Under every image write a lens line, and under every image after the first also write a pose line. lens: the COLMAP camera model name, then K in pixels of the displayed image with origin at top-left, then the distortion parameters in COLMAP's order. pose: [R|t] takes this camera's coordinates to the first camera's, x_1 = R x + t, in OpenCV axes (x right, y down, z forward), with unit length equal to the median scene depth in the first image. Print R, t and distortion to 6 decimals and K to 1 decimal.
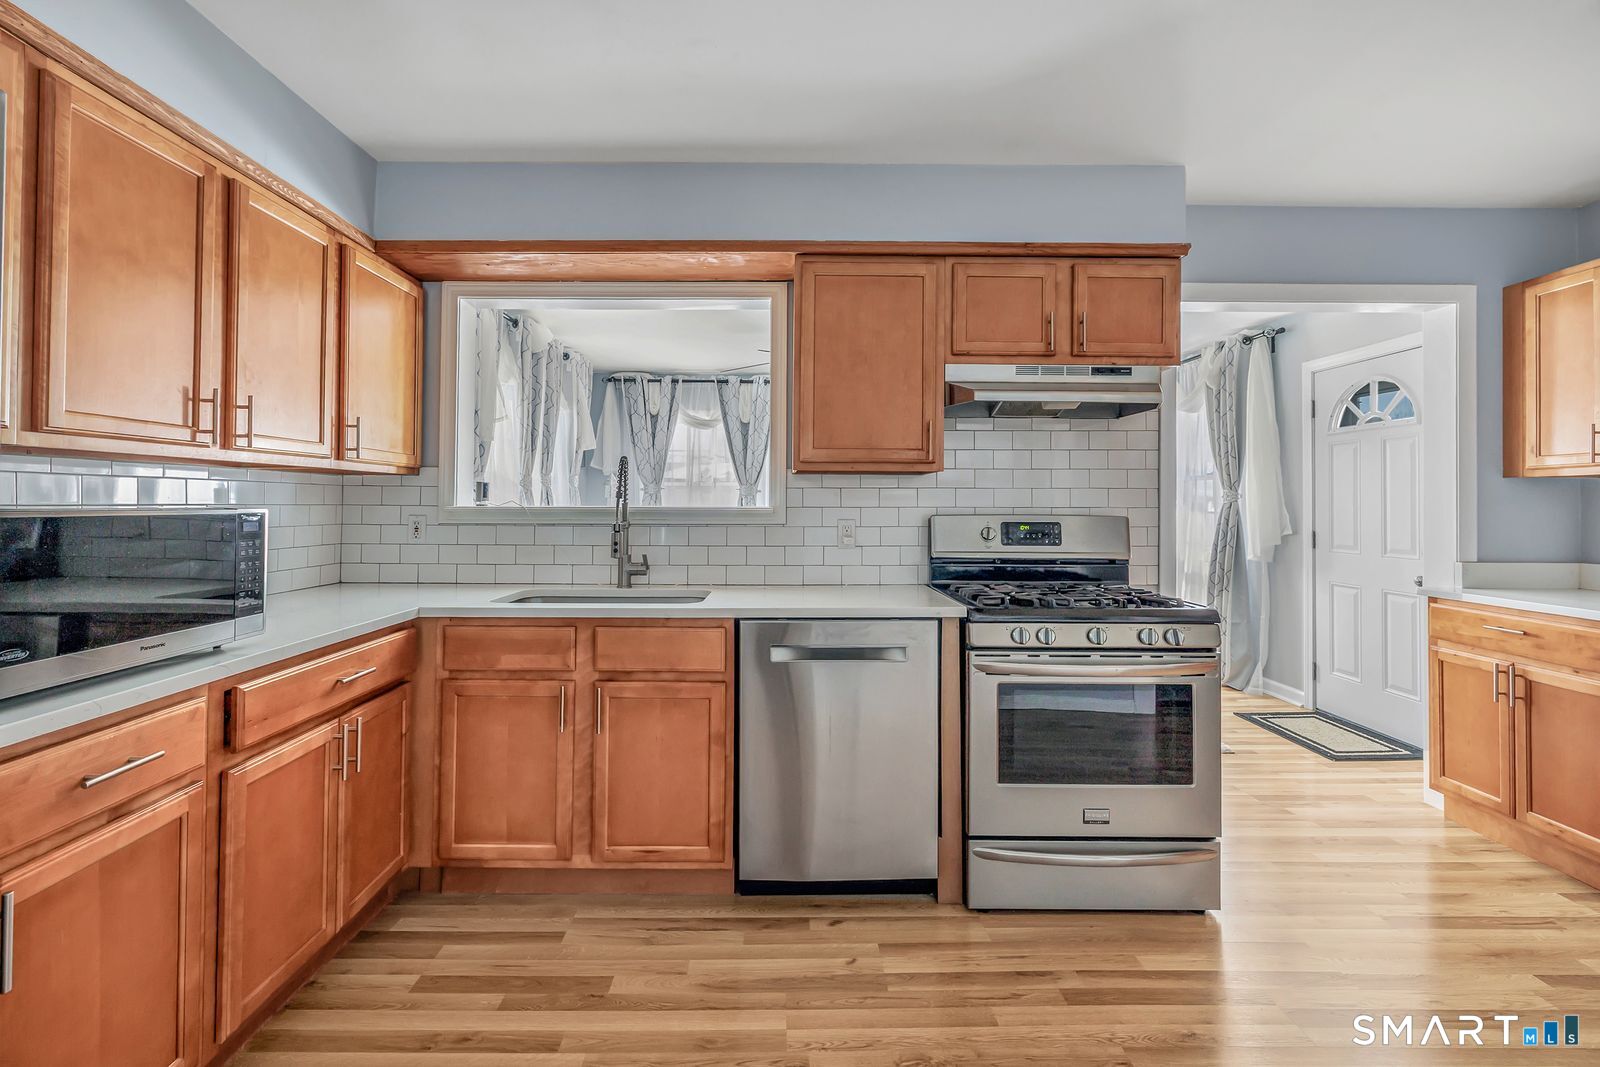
lens RADIAL K [[713.3, 0, 801.4], [0, 713.3, 490.8], [0, 0, 1]] dist [-0.000380, -0.000302]
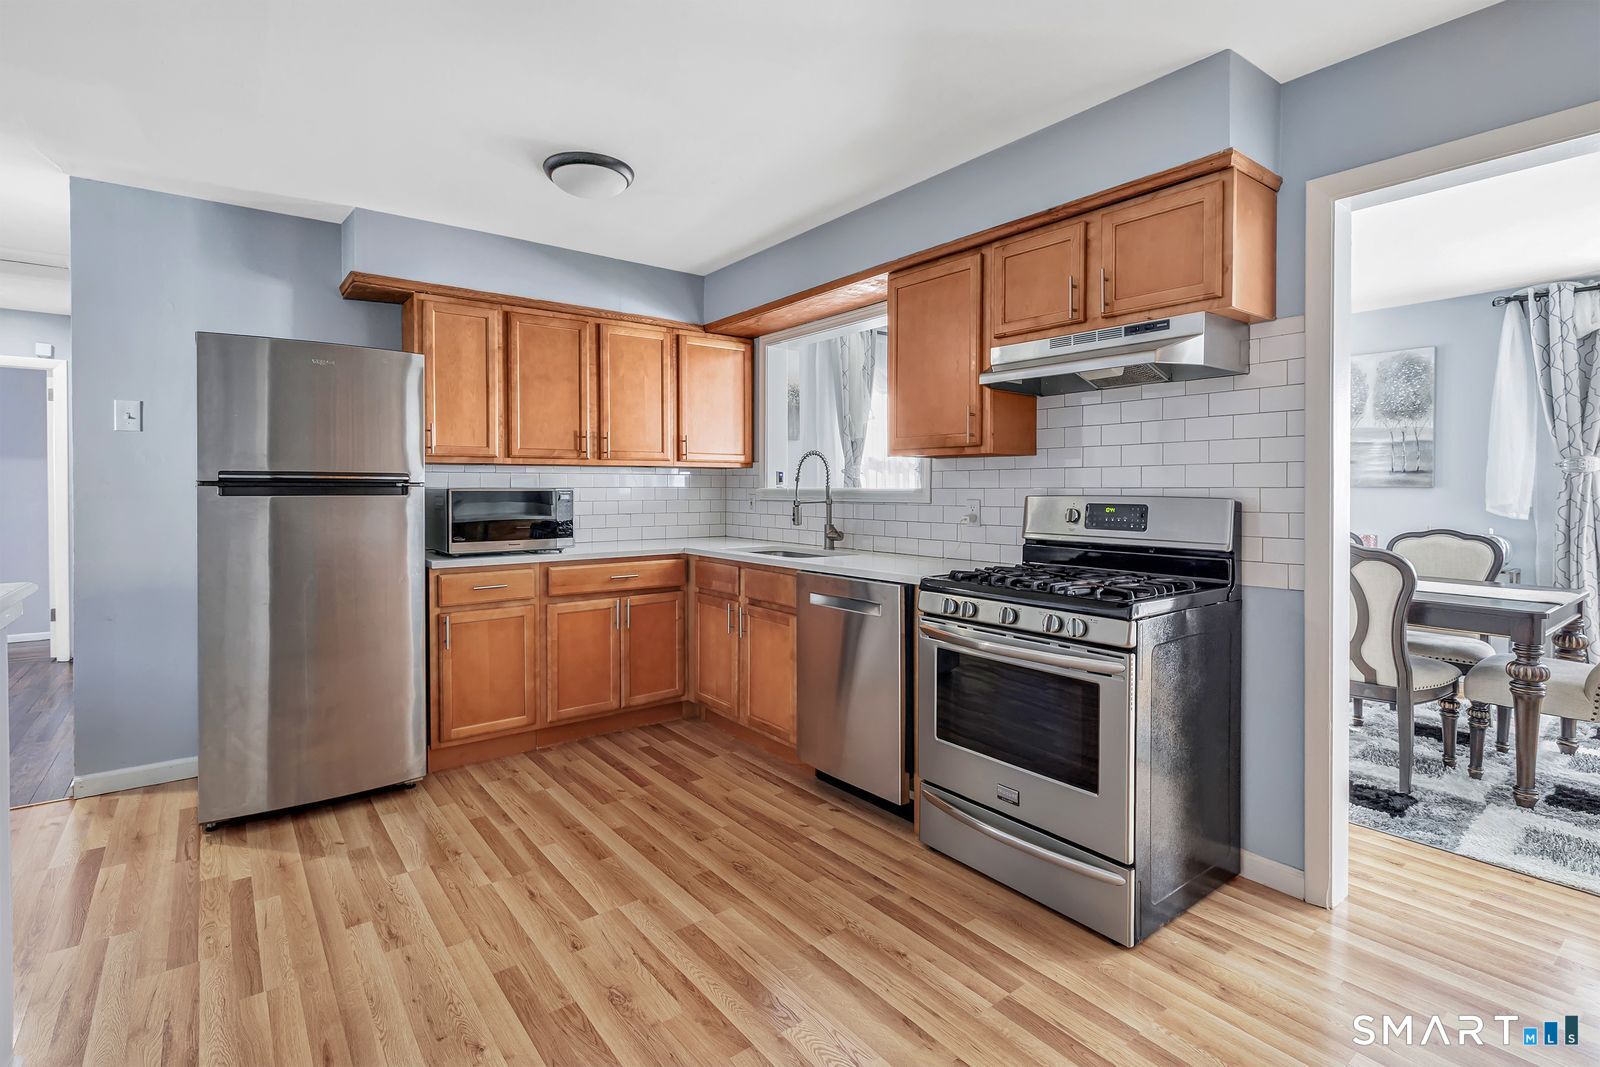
lens RADIAL K [[783.3, 0, 790.5], [0, 783.3, 493.7], [0, 0, 1]] dist [0.004129, 0.000962]
pose [[0.586721, 0.002435, -0.809785, 0.954111], [0.016889, 0.999741, 0.015243, 0.009926], [0.809613, -0.022620, 0.586528, 0.098075]]
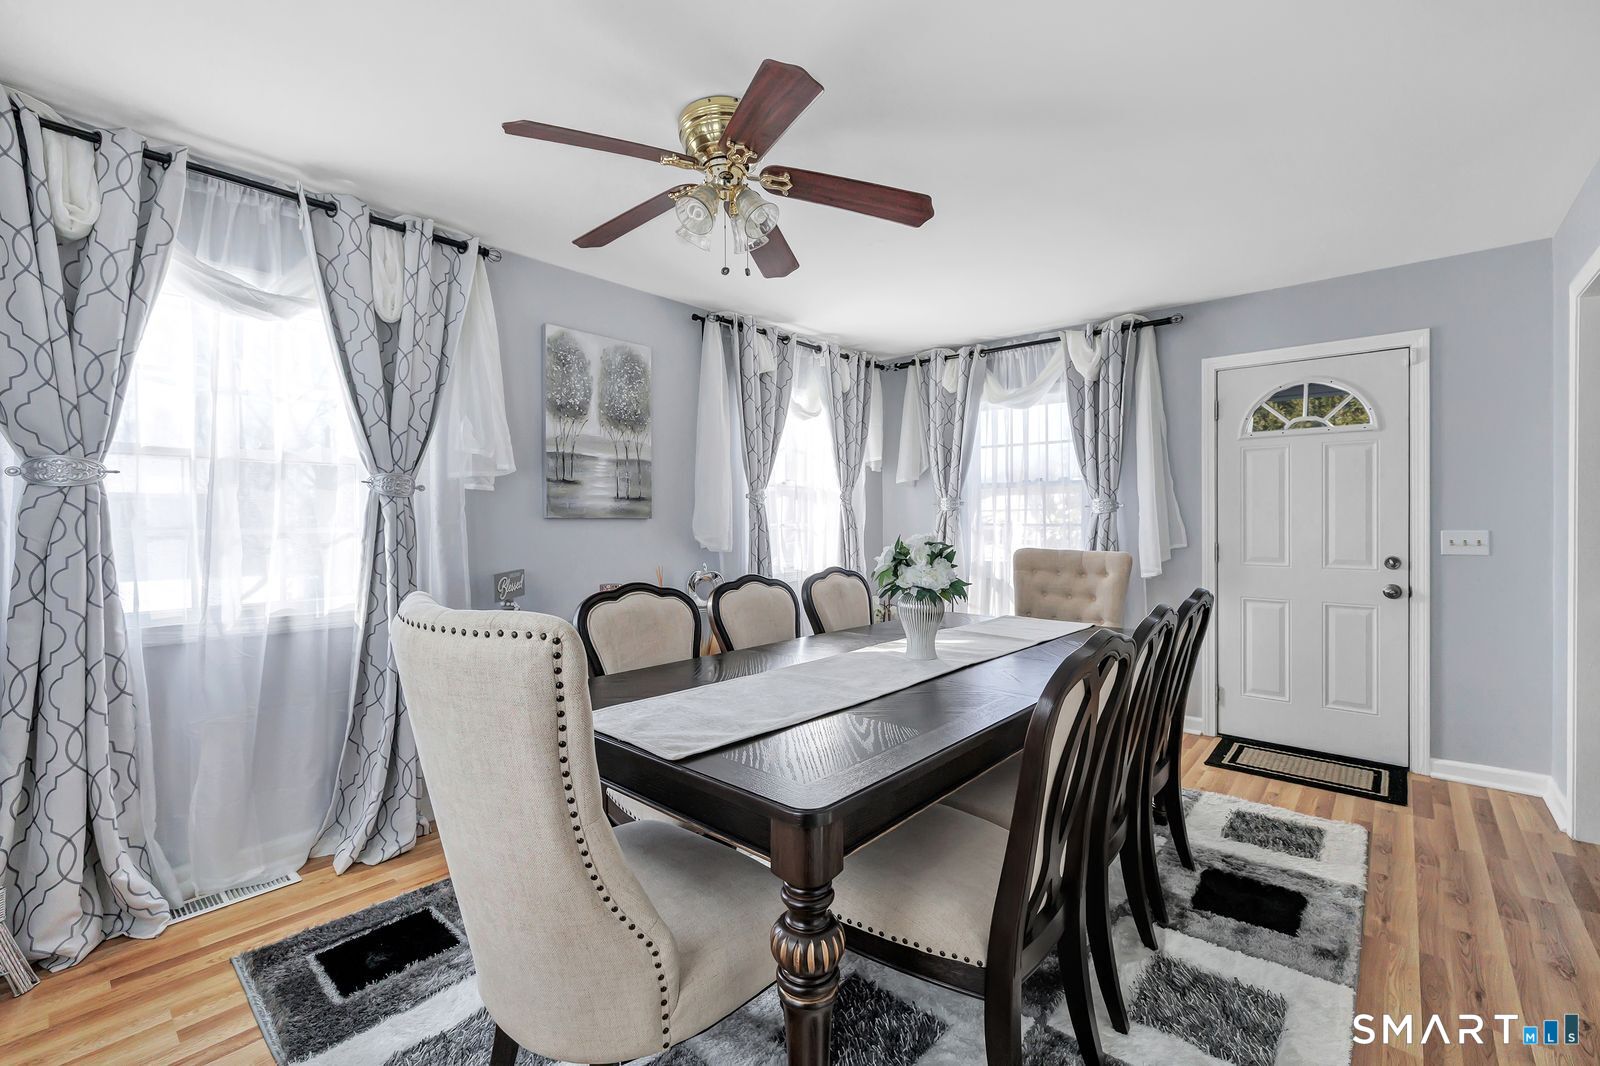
lens RADIAL K [[699.1, 0, 789.2], [0, 699.1, 516.6], [0, 0, 1]] dist [0.001981, 0.000065]
pose [[0.671812, -0.004230, 0.740710, -0.554166], [-0.008400, 0.999876, 0.013328, 0.025238], [-0.740674, -0.015176, 0.671693, 1.370195]]
